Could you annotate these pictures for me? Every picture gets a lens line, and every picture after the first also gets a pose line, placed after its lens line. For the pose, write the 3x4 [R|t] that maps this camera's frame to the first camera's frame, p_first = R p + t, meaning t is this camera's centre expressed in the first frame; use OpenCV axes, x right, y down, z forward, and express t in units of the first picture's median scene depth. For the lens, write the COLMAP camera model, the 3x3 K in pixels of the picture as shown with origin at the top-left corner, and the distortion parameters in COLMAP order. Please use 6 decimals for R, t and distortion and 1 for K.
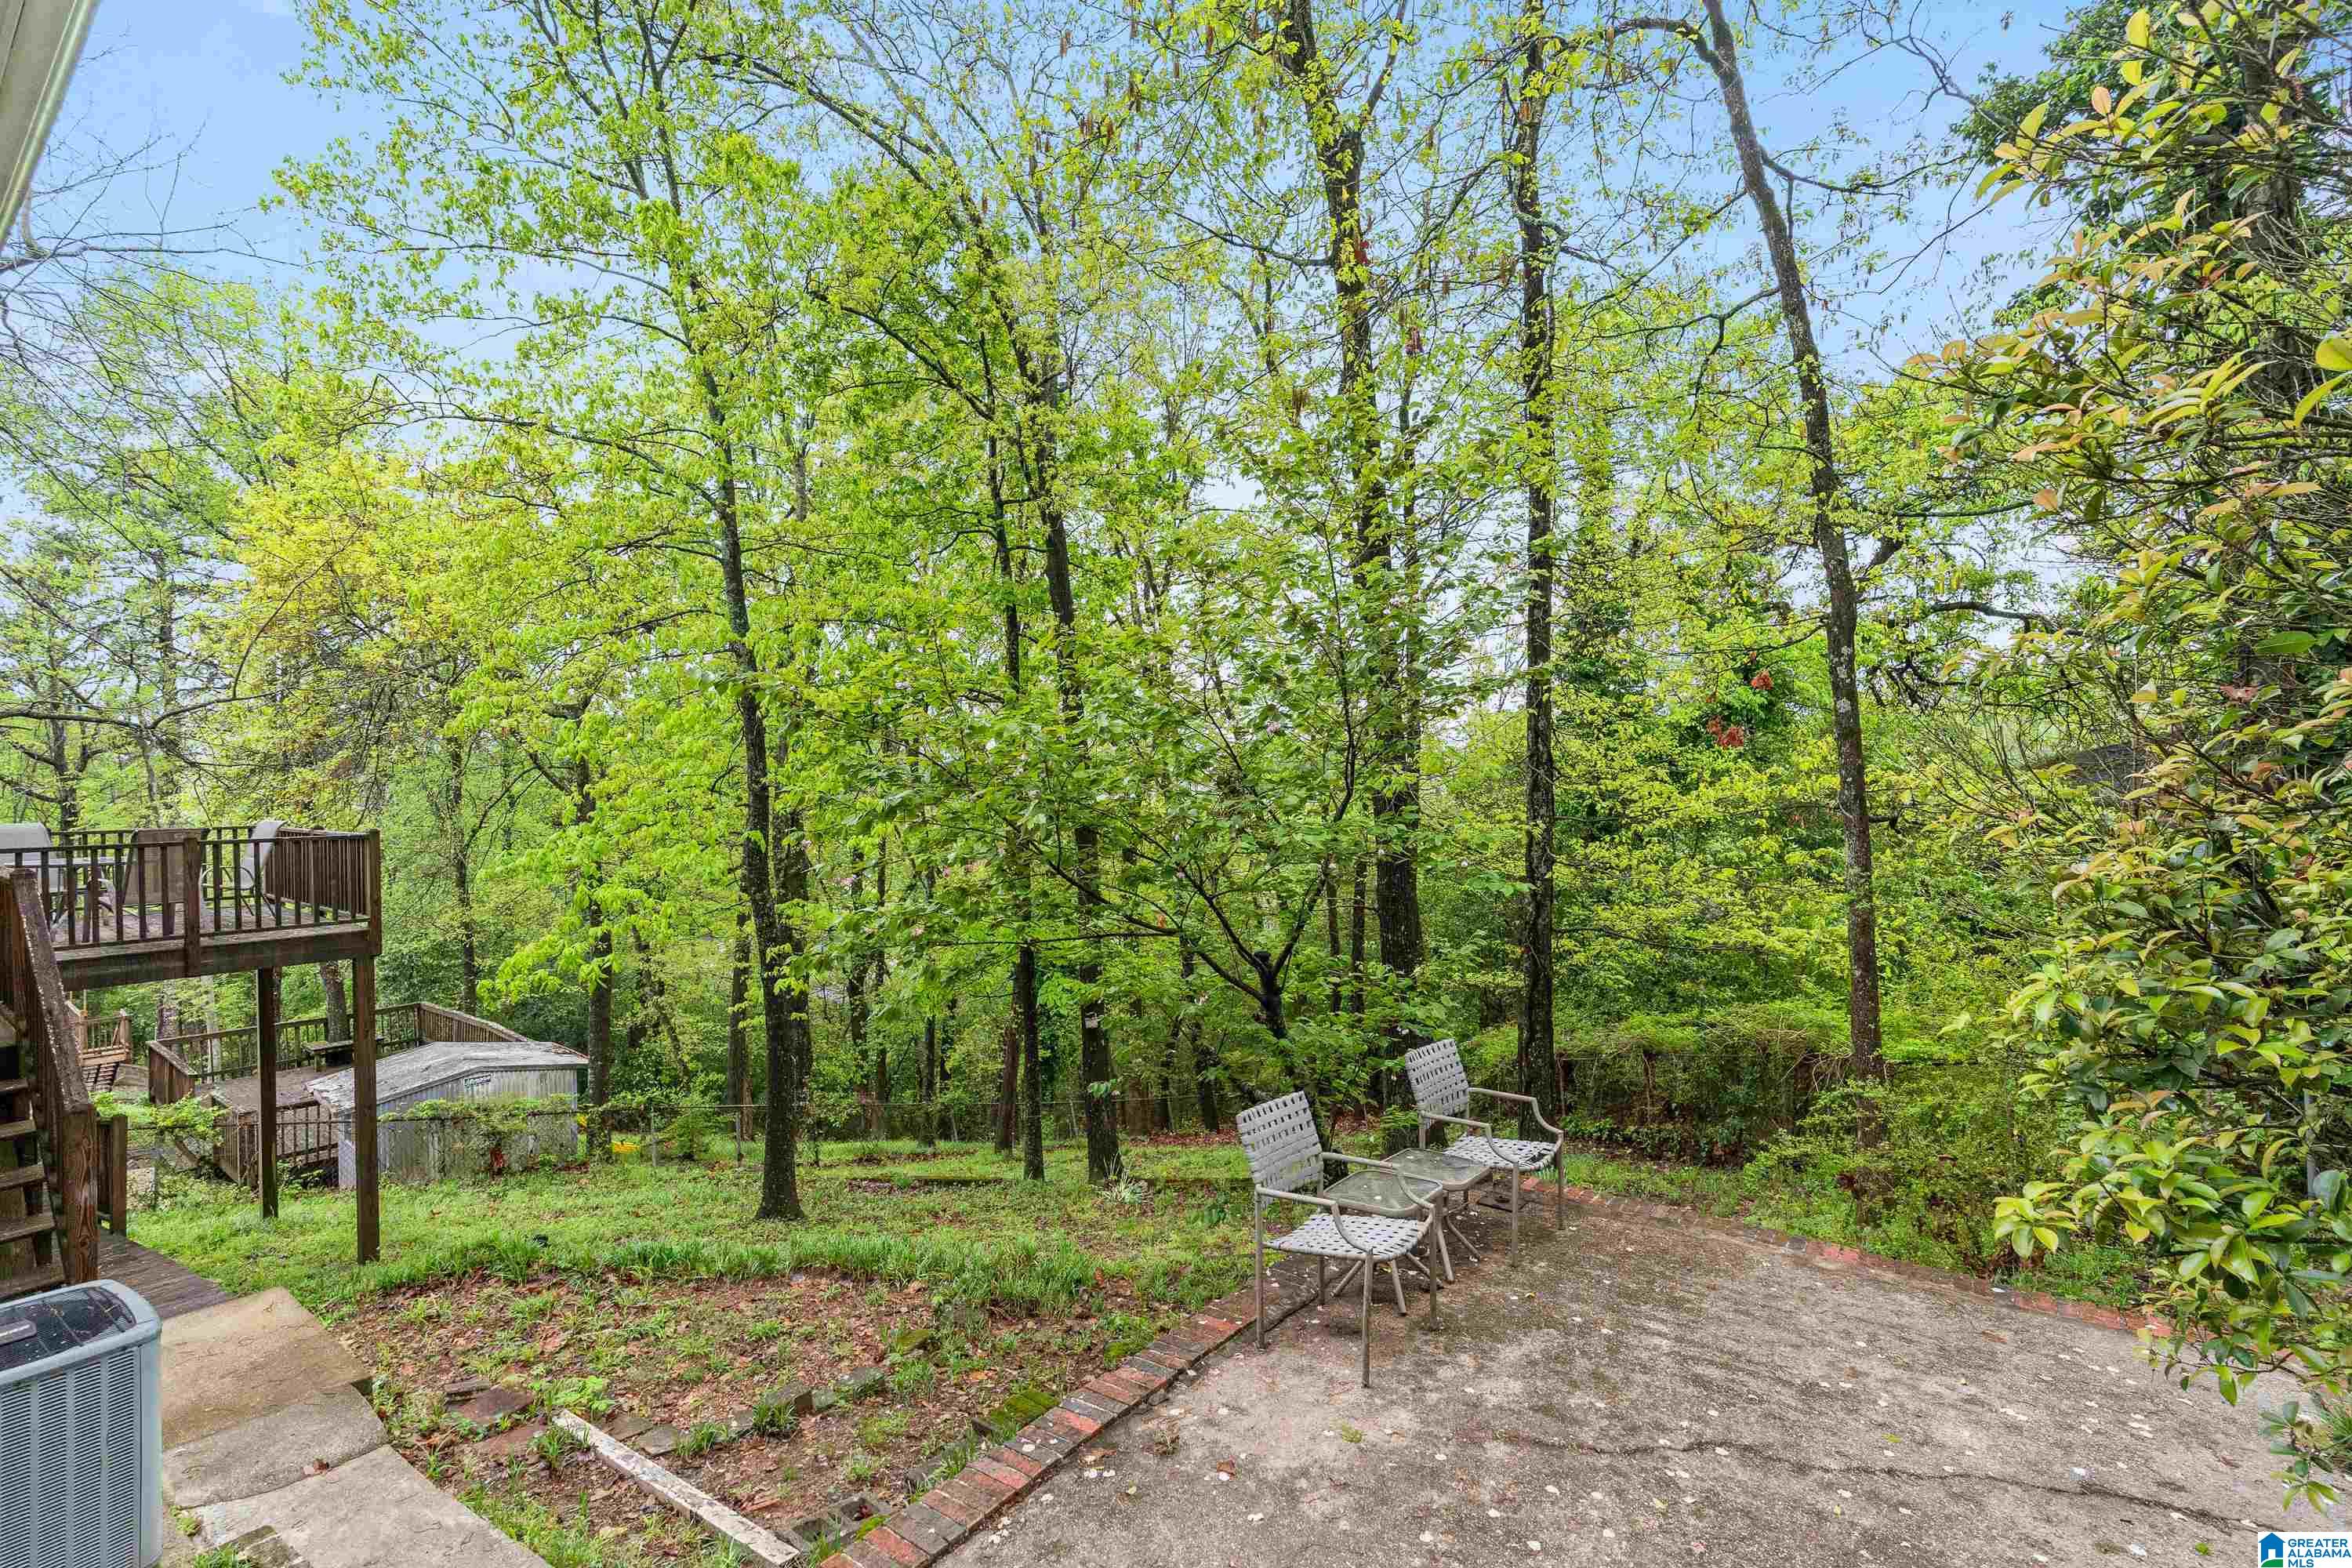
lens RADIAL K [[1057.7, 0, 1166.5], [0, 1057.7, 785.9], [0, 0, 1]] dist [-0.012443, 0.005039]
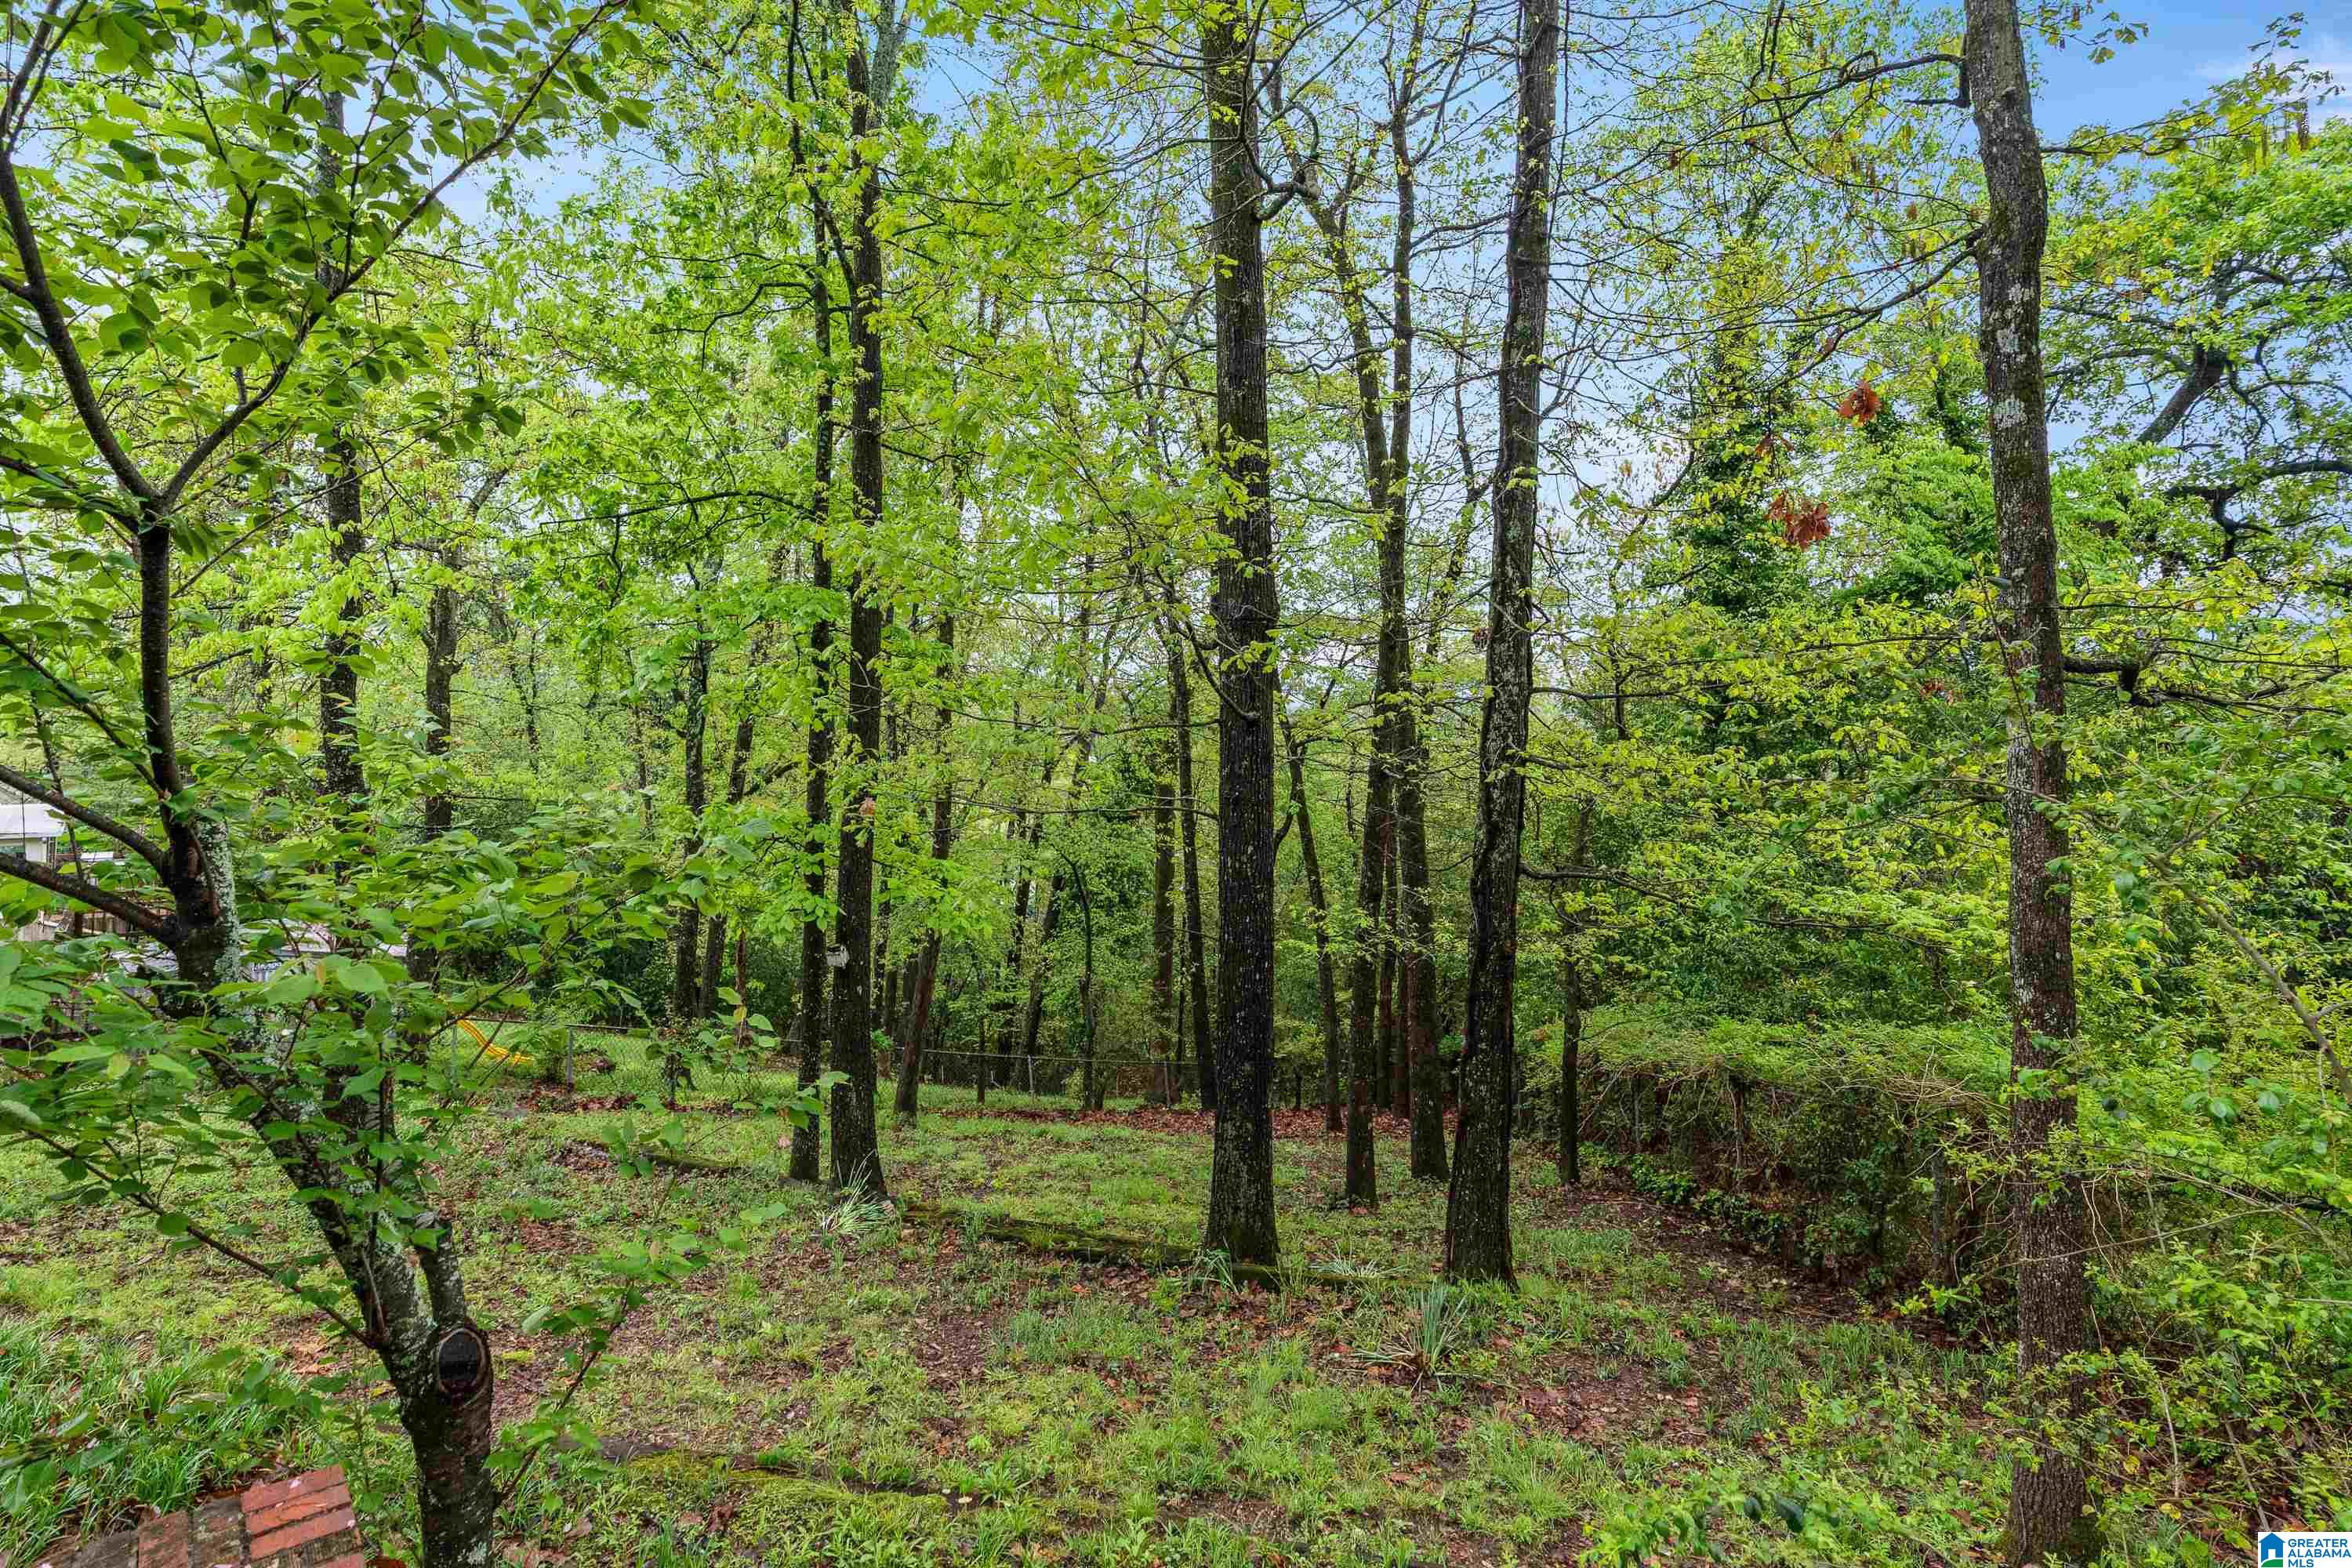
lens RADIAL K [[1083.4, 0, 1170.1], [0, 1083.4, 689.6], [0, 0, 1]] dist [-0.001742, 0.000167]
pose [[0.985020, 0.042856, -0.167029, 0.830416], [-0.047062, 0.998665, -0.021302, 0.165465], [0.165893, 0.028844, 0.985722, 1.079082]]
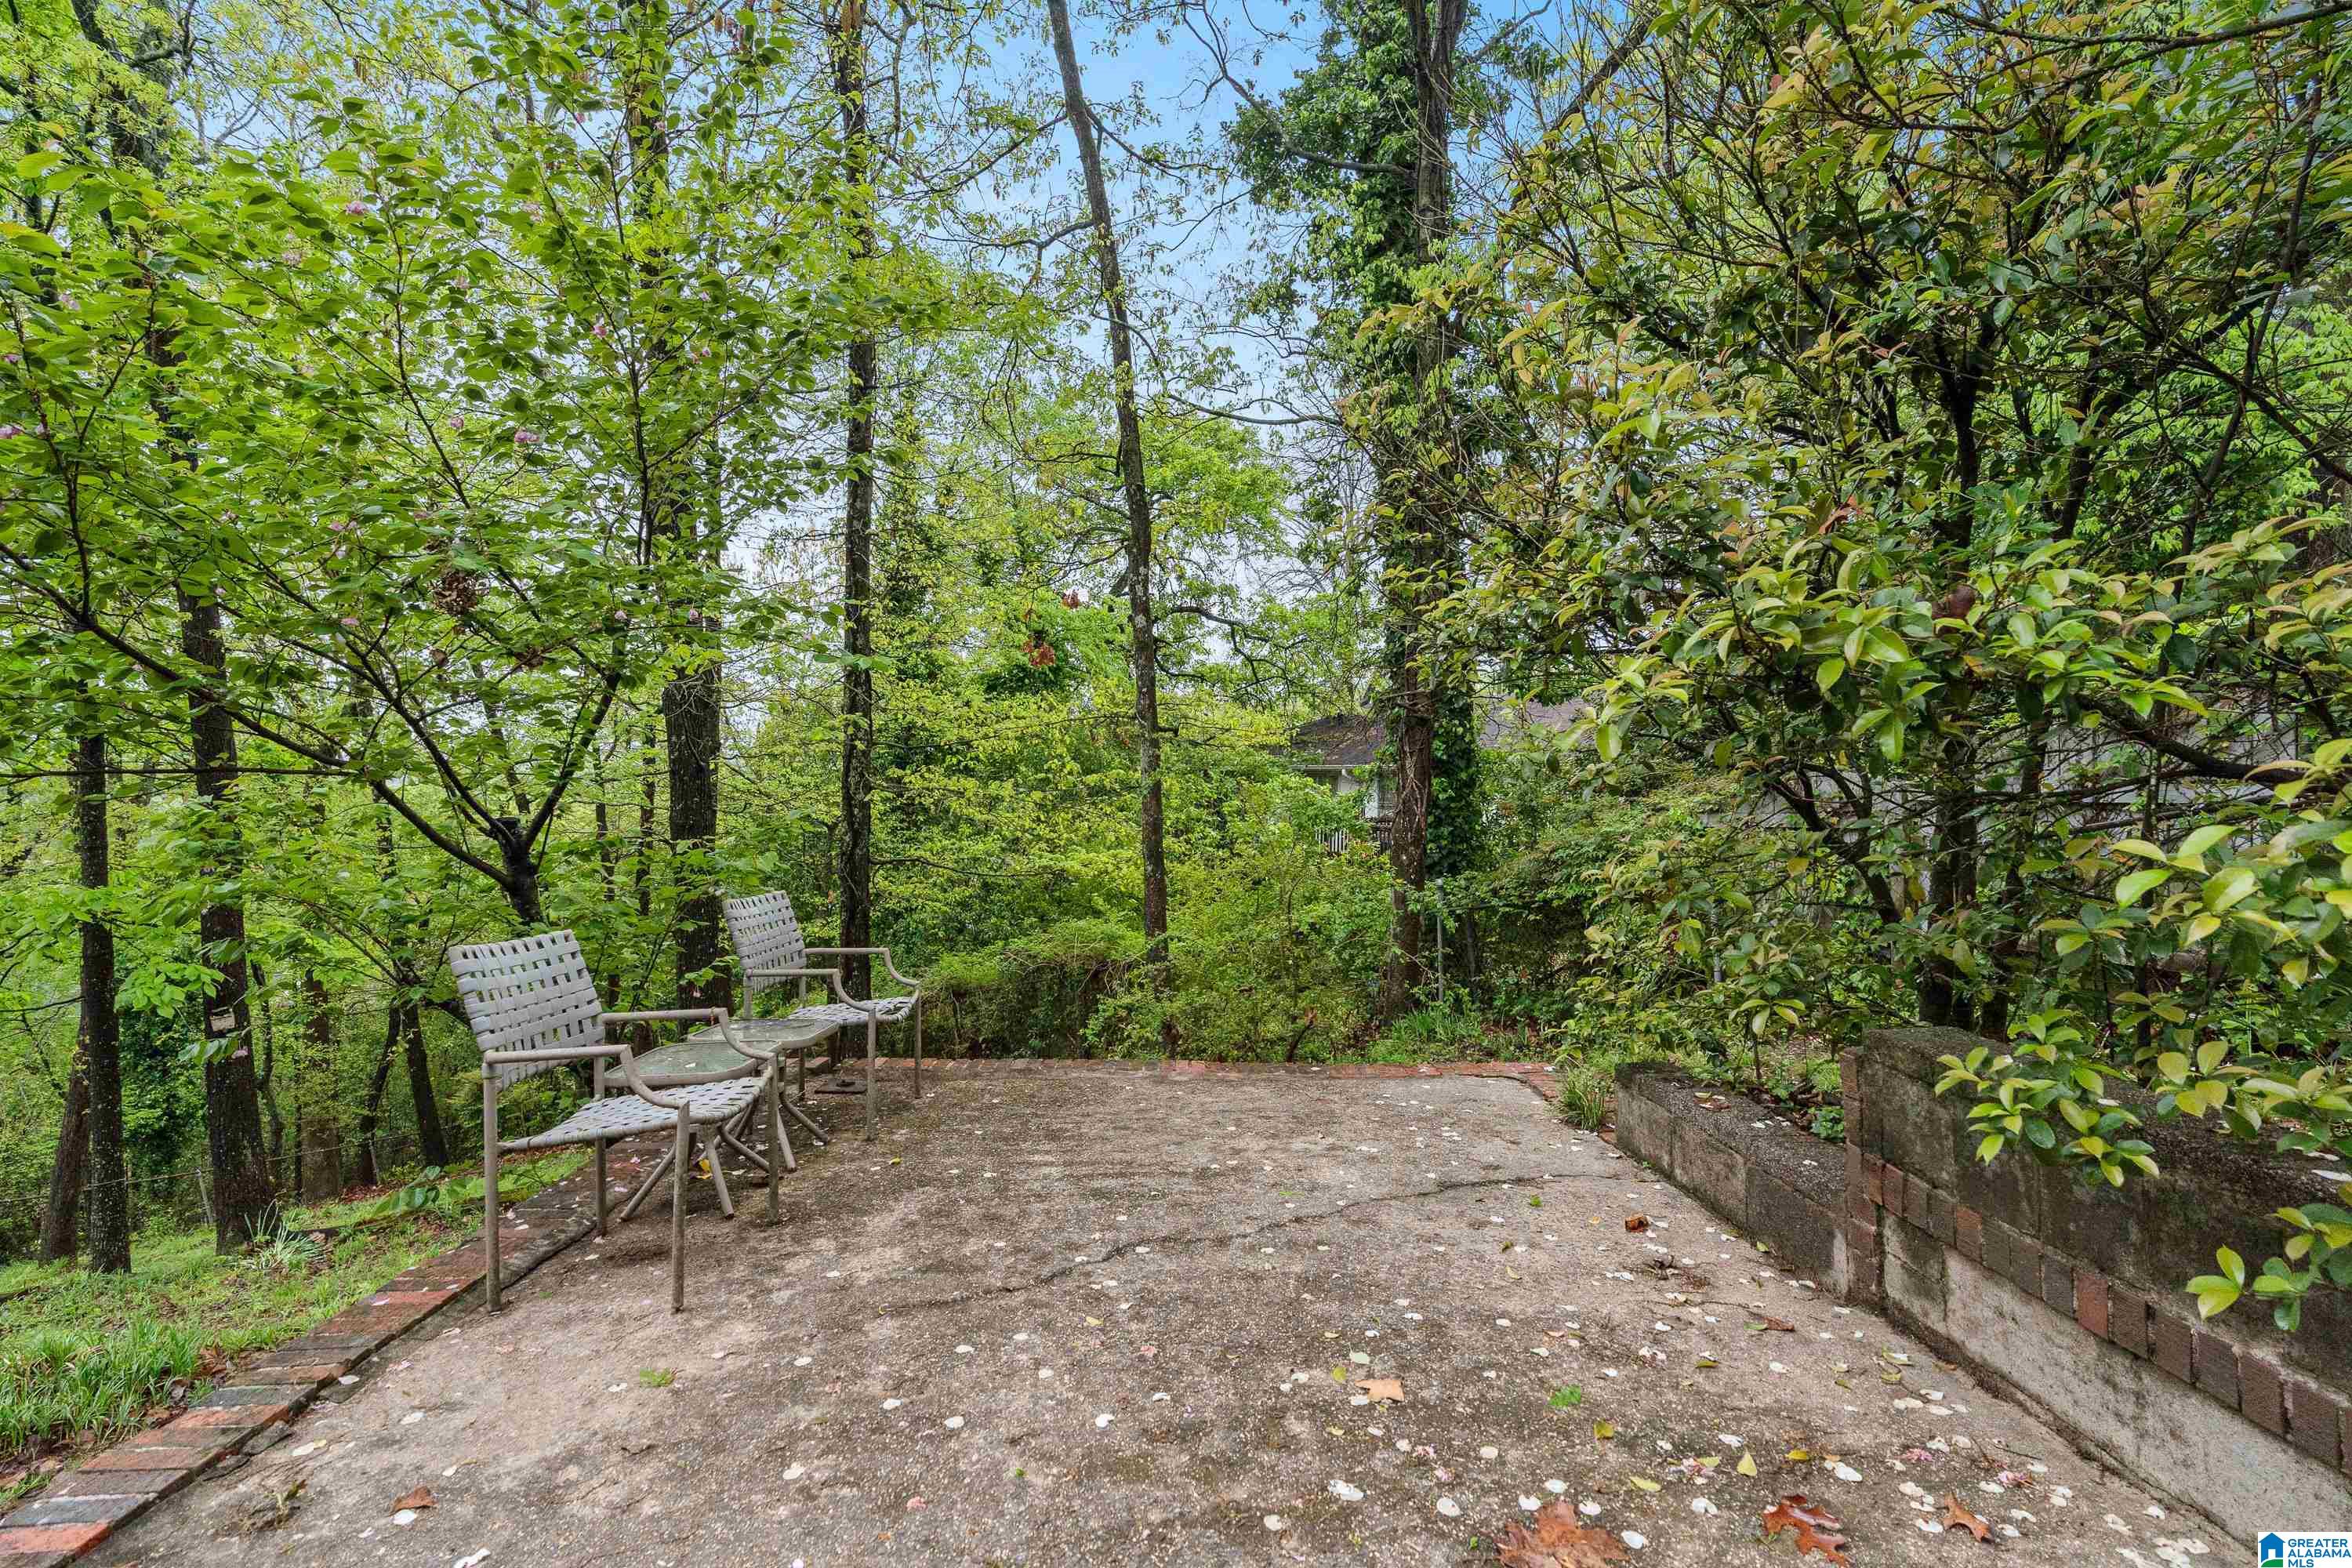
lens RADIAL K [[1057.7, 0, 1166.5], [0, 1057.7, 785.9], [0, 0, 1]] dist [-0.012443, 0.005039]
pose [[0.800245, 0.006464, 0.599639, 0.032489], [-0.006032, 0.999978, -0.002730, 0.217755], [-0.599643, -0.001433, 0.800266, 0.260043]]
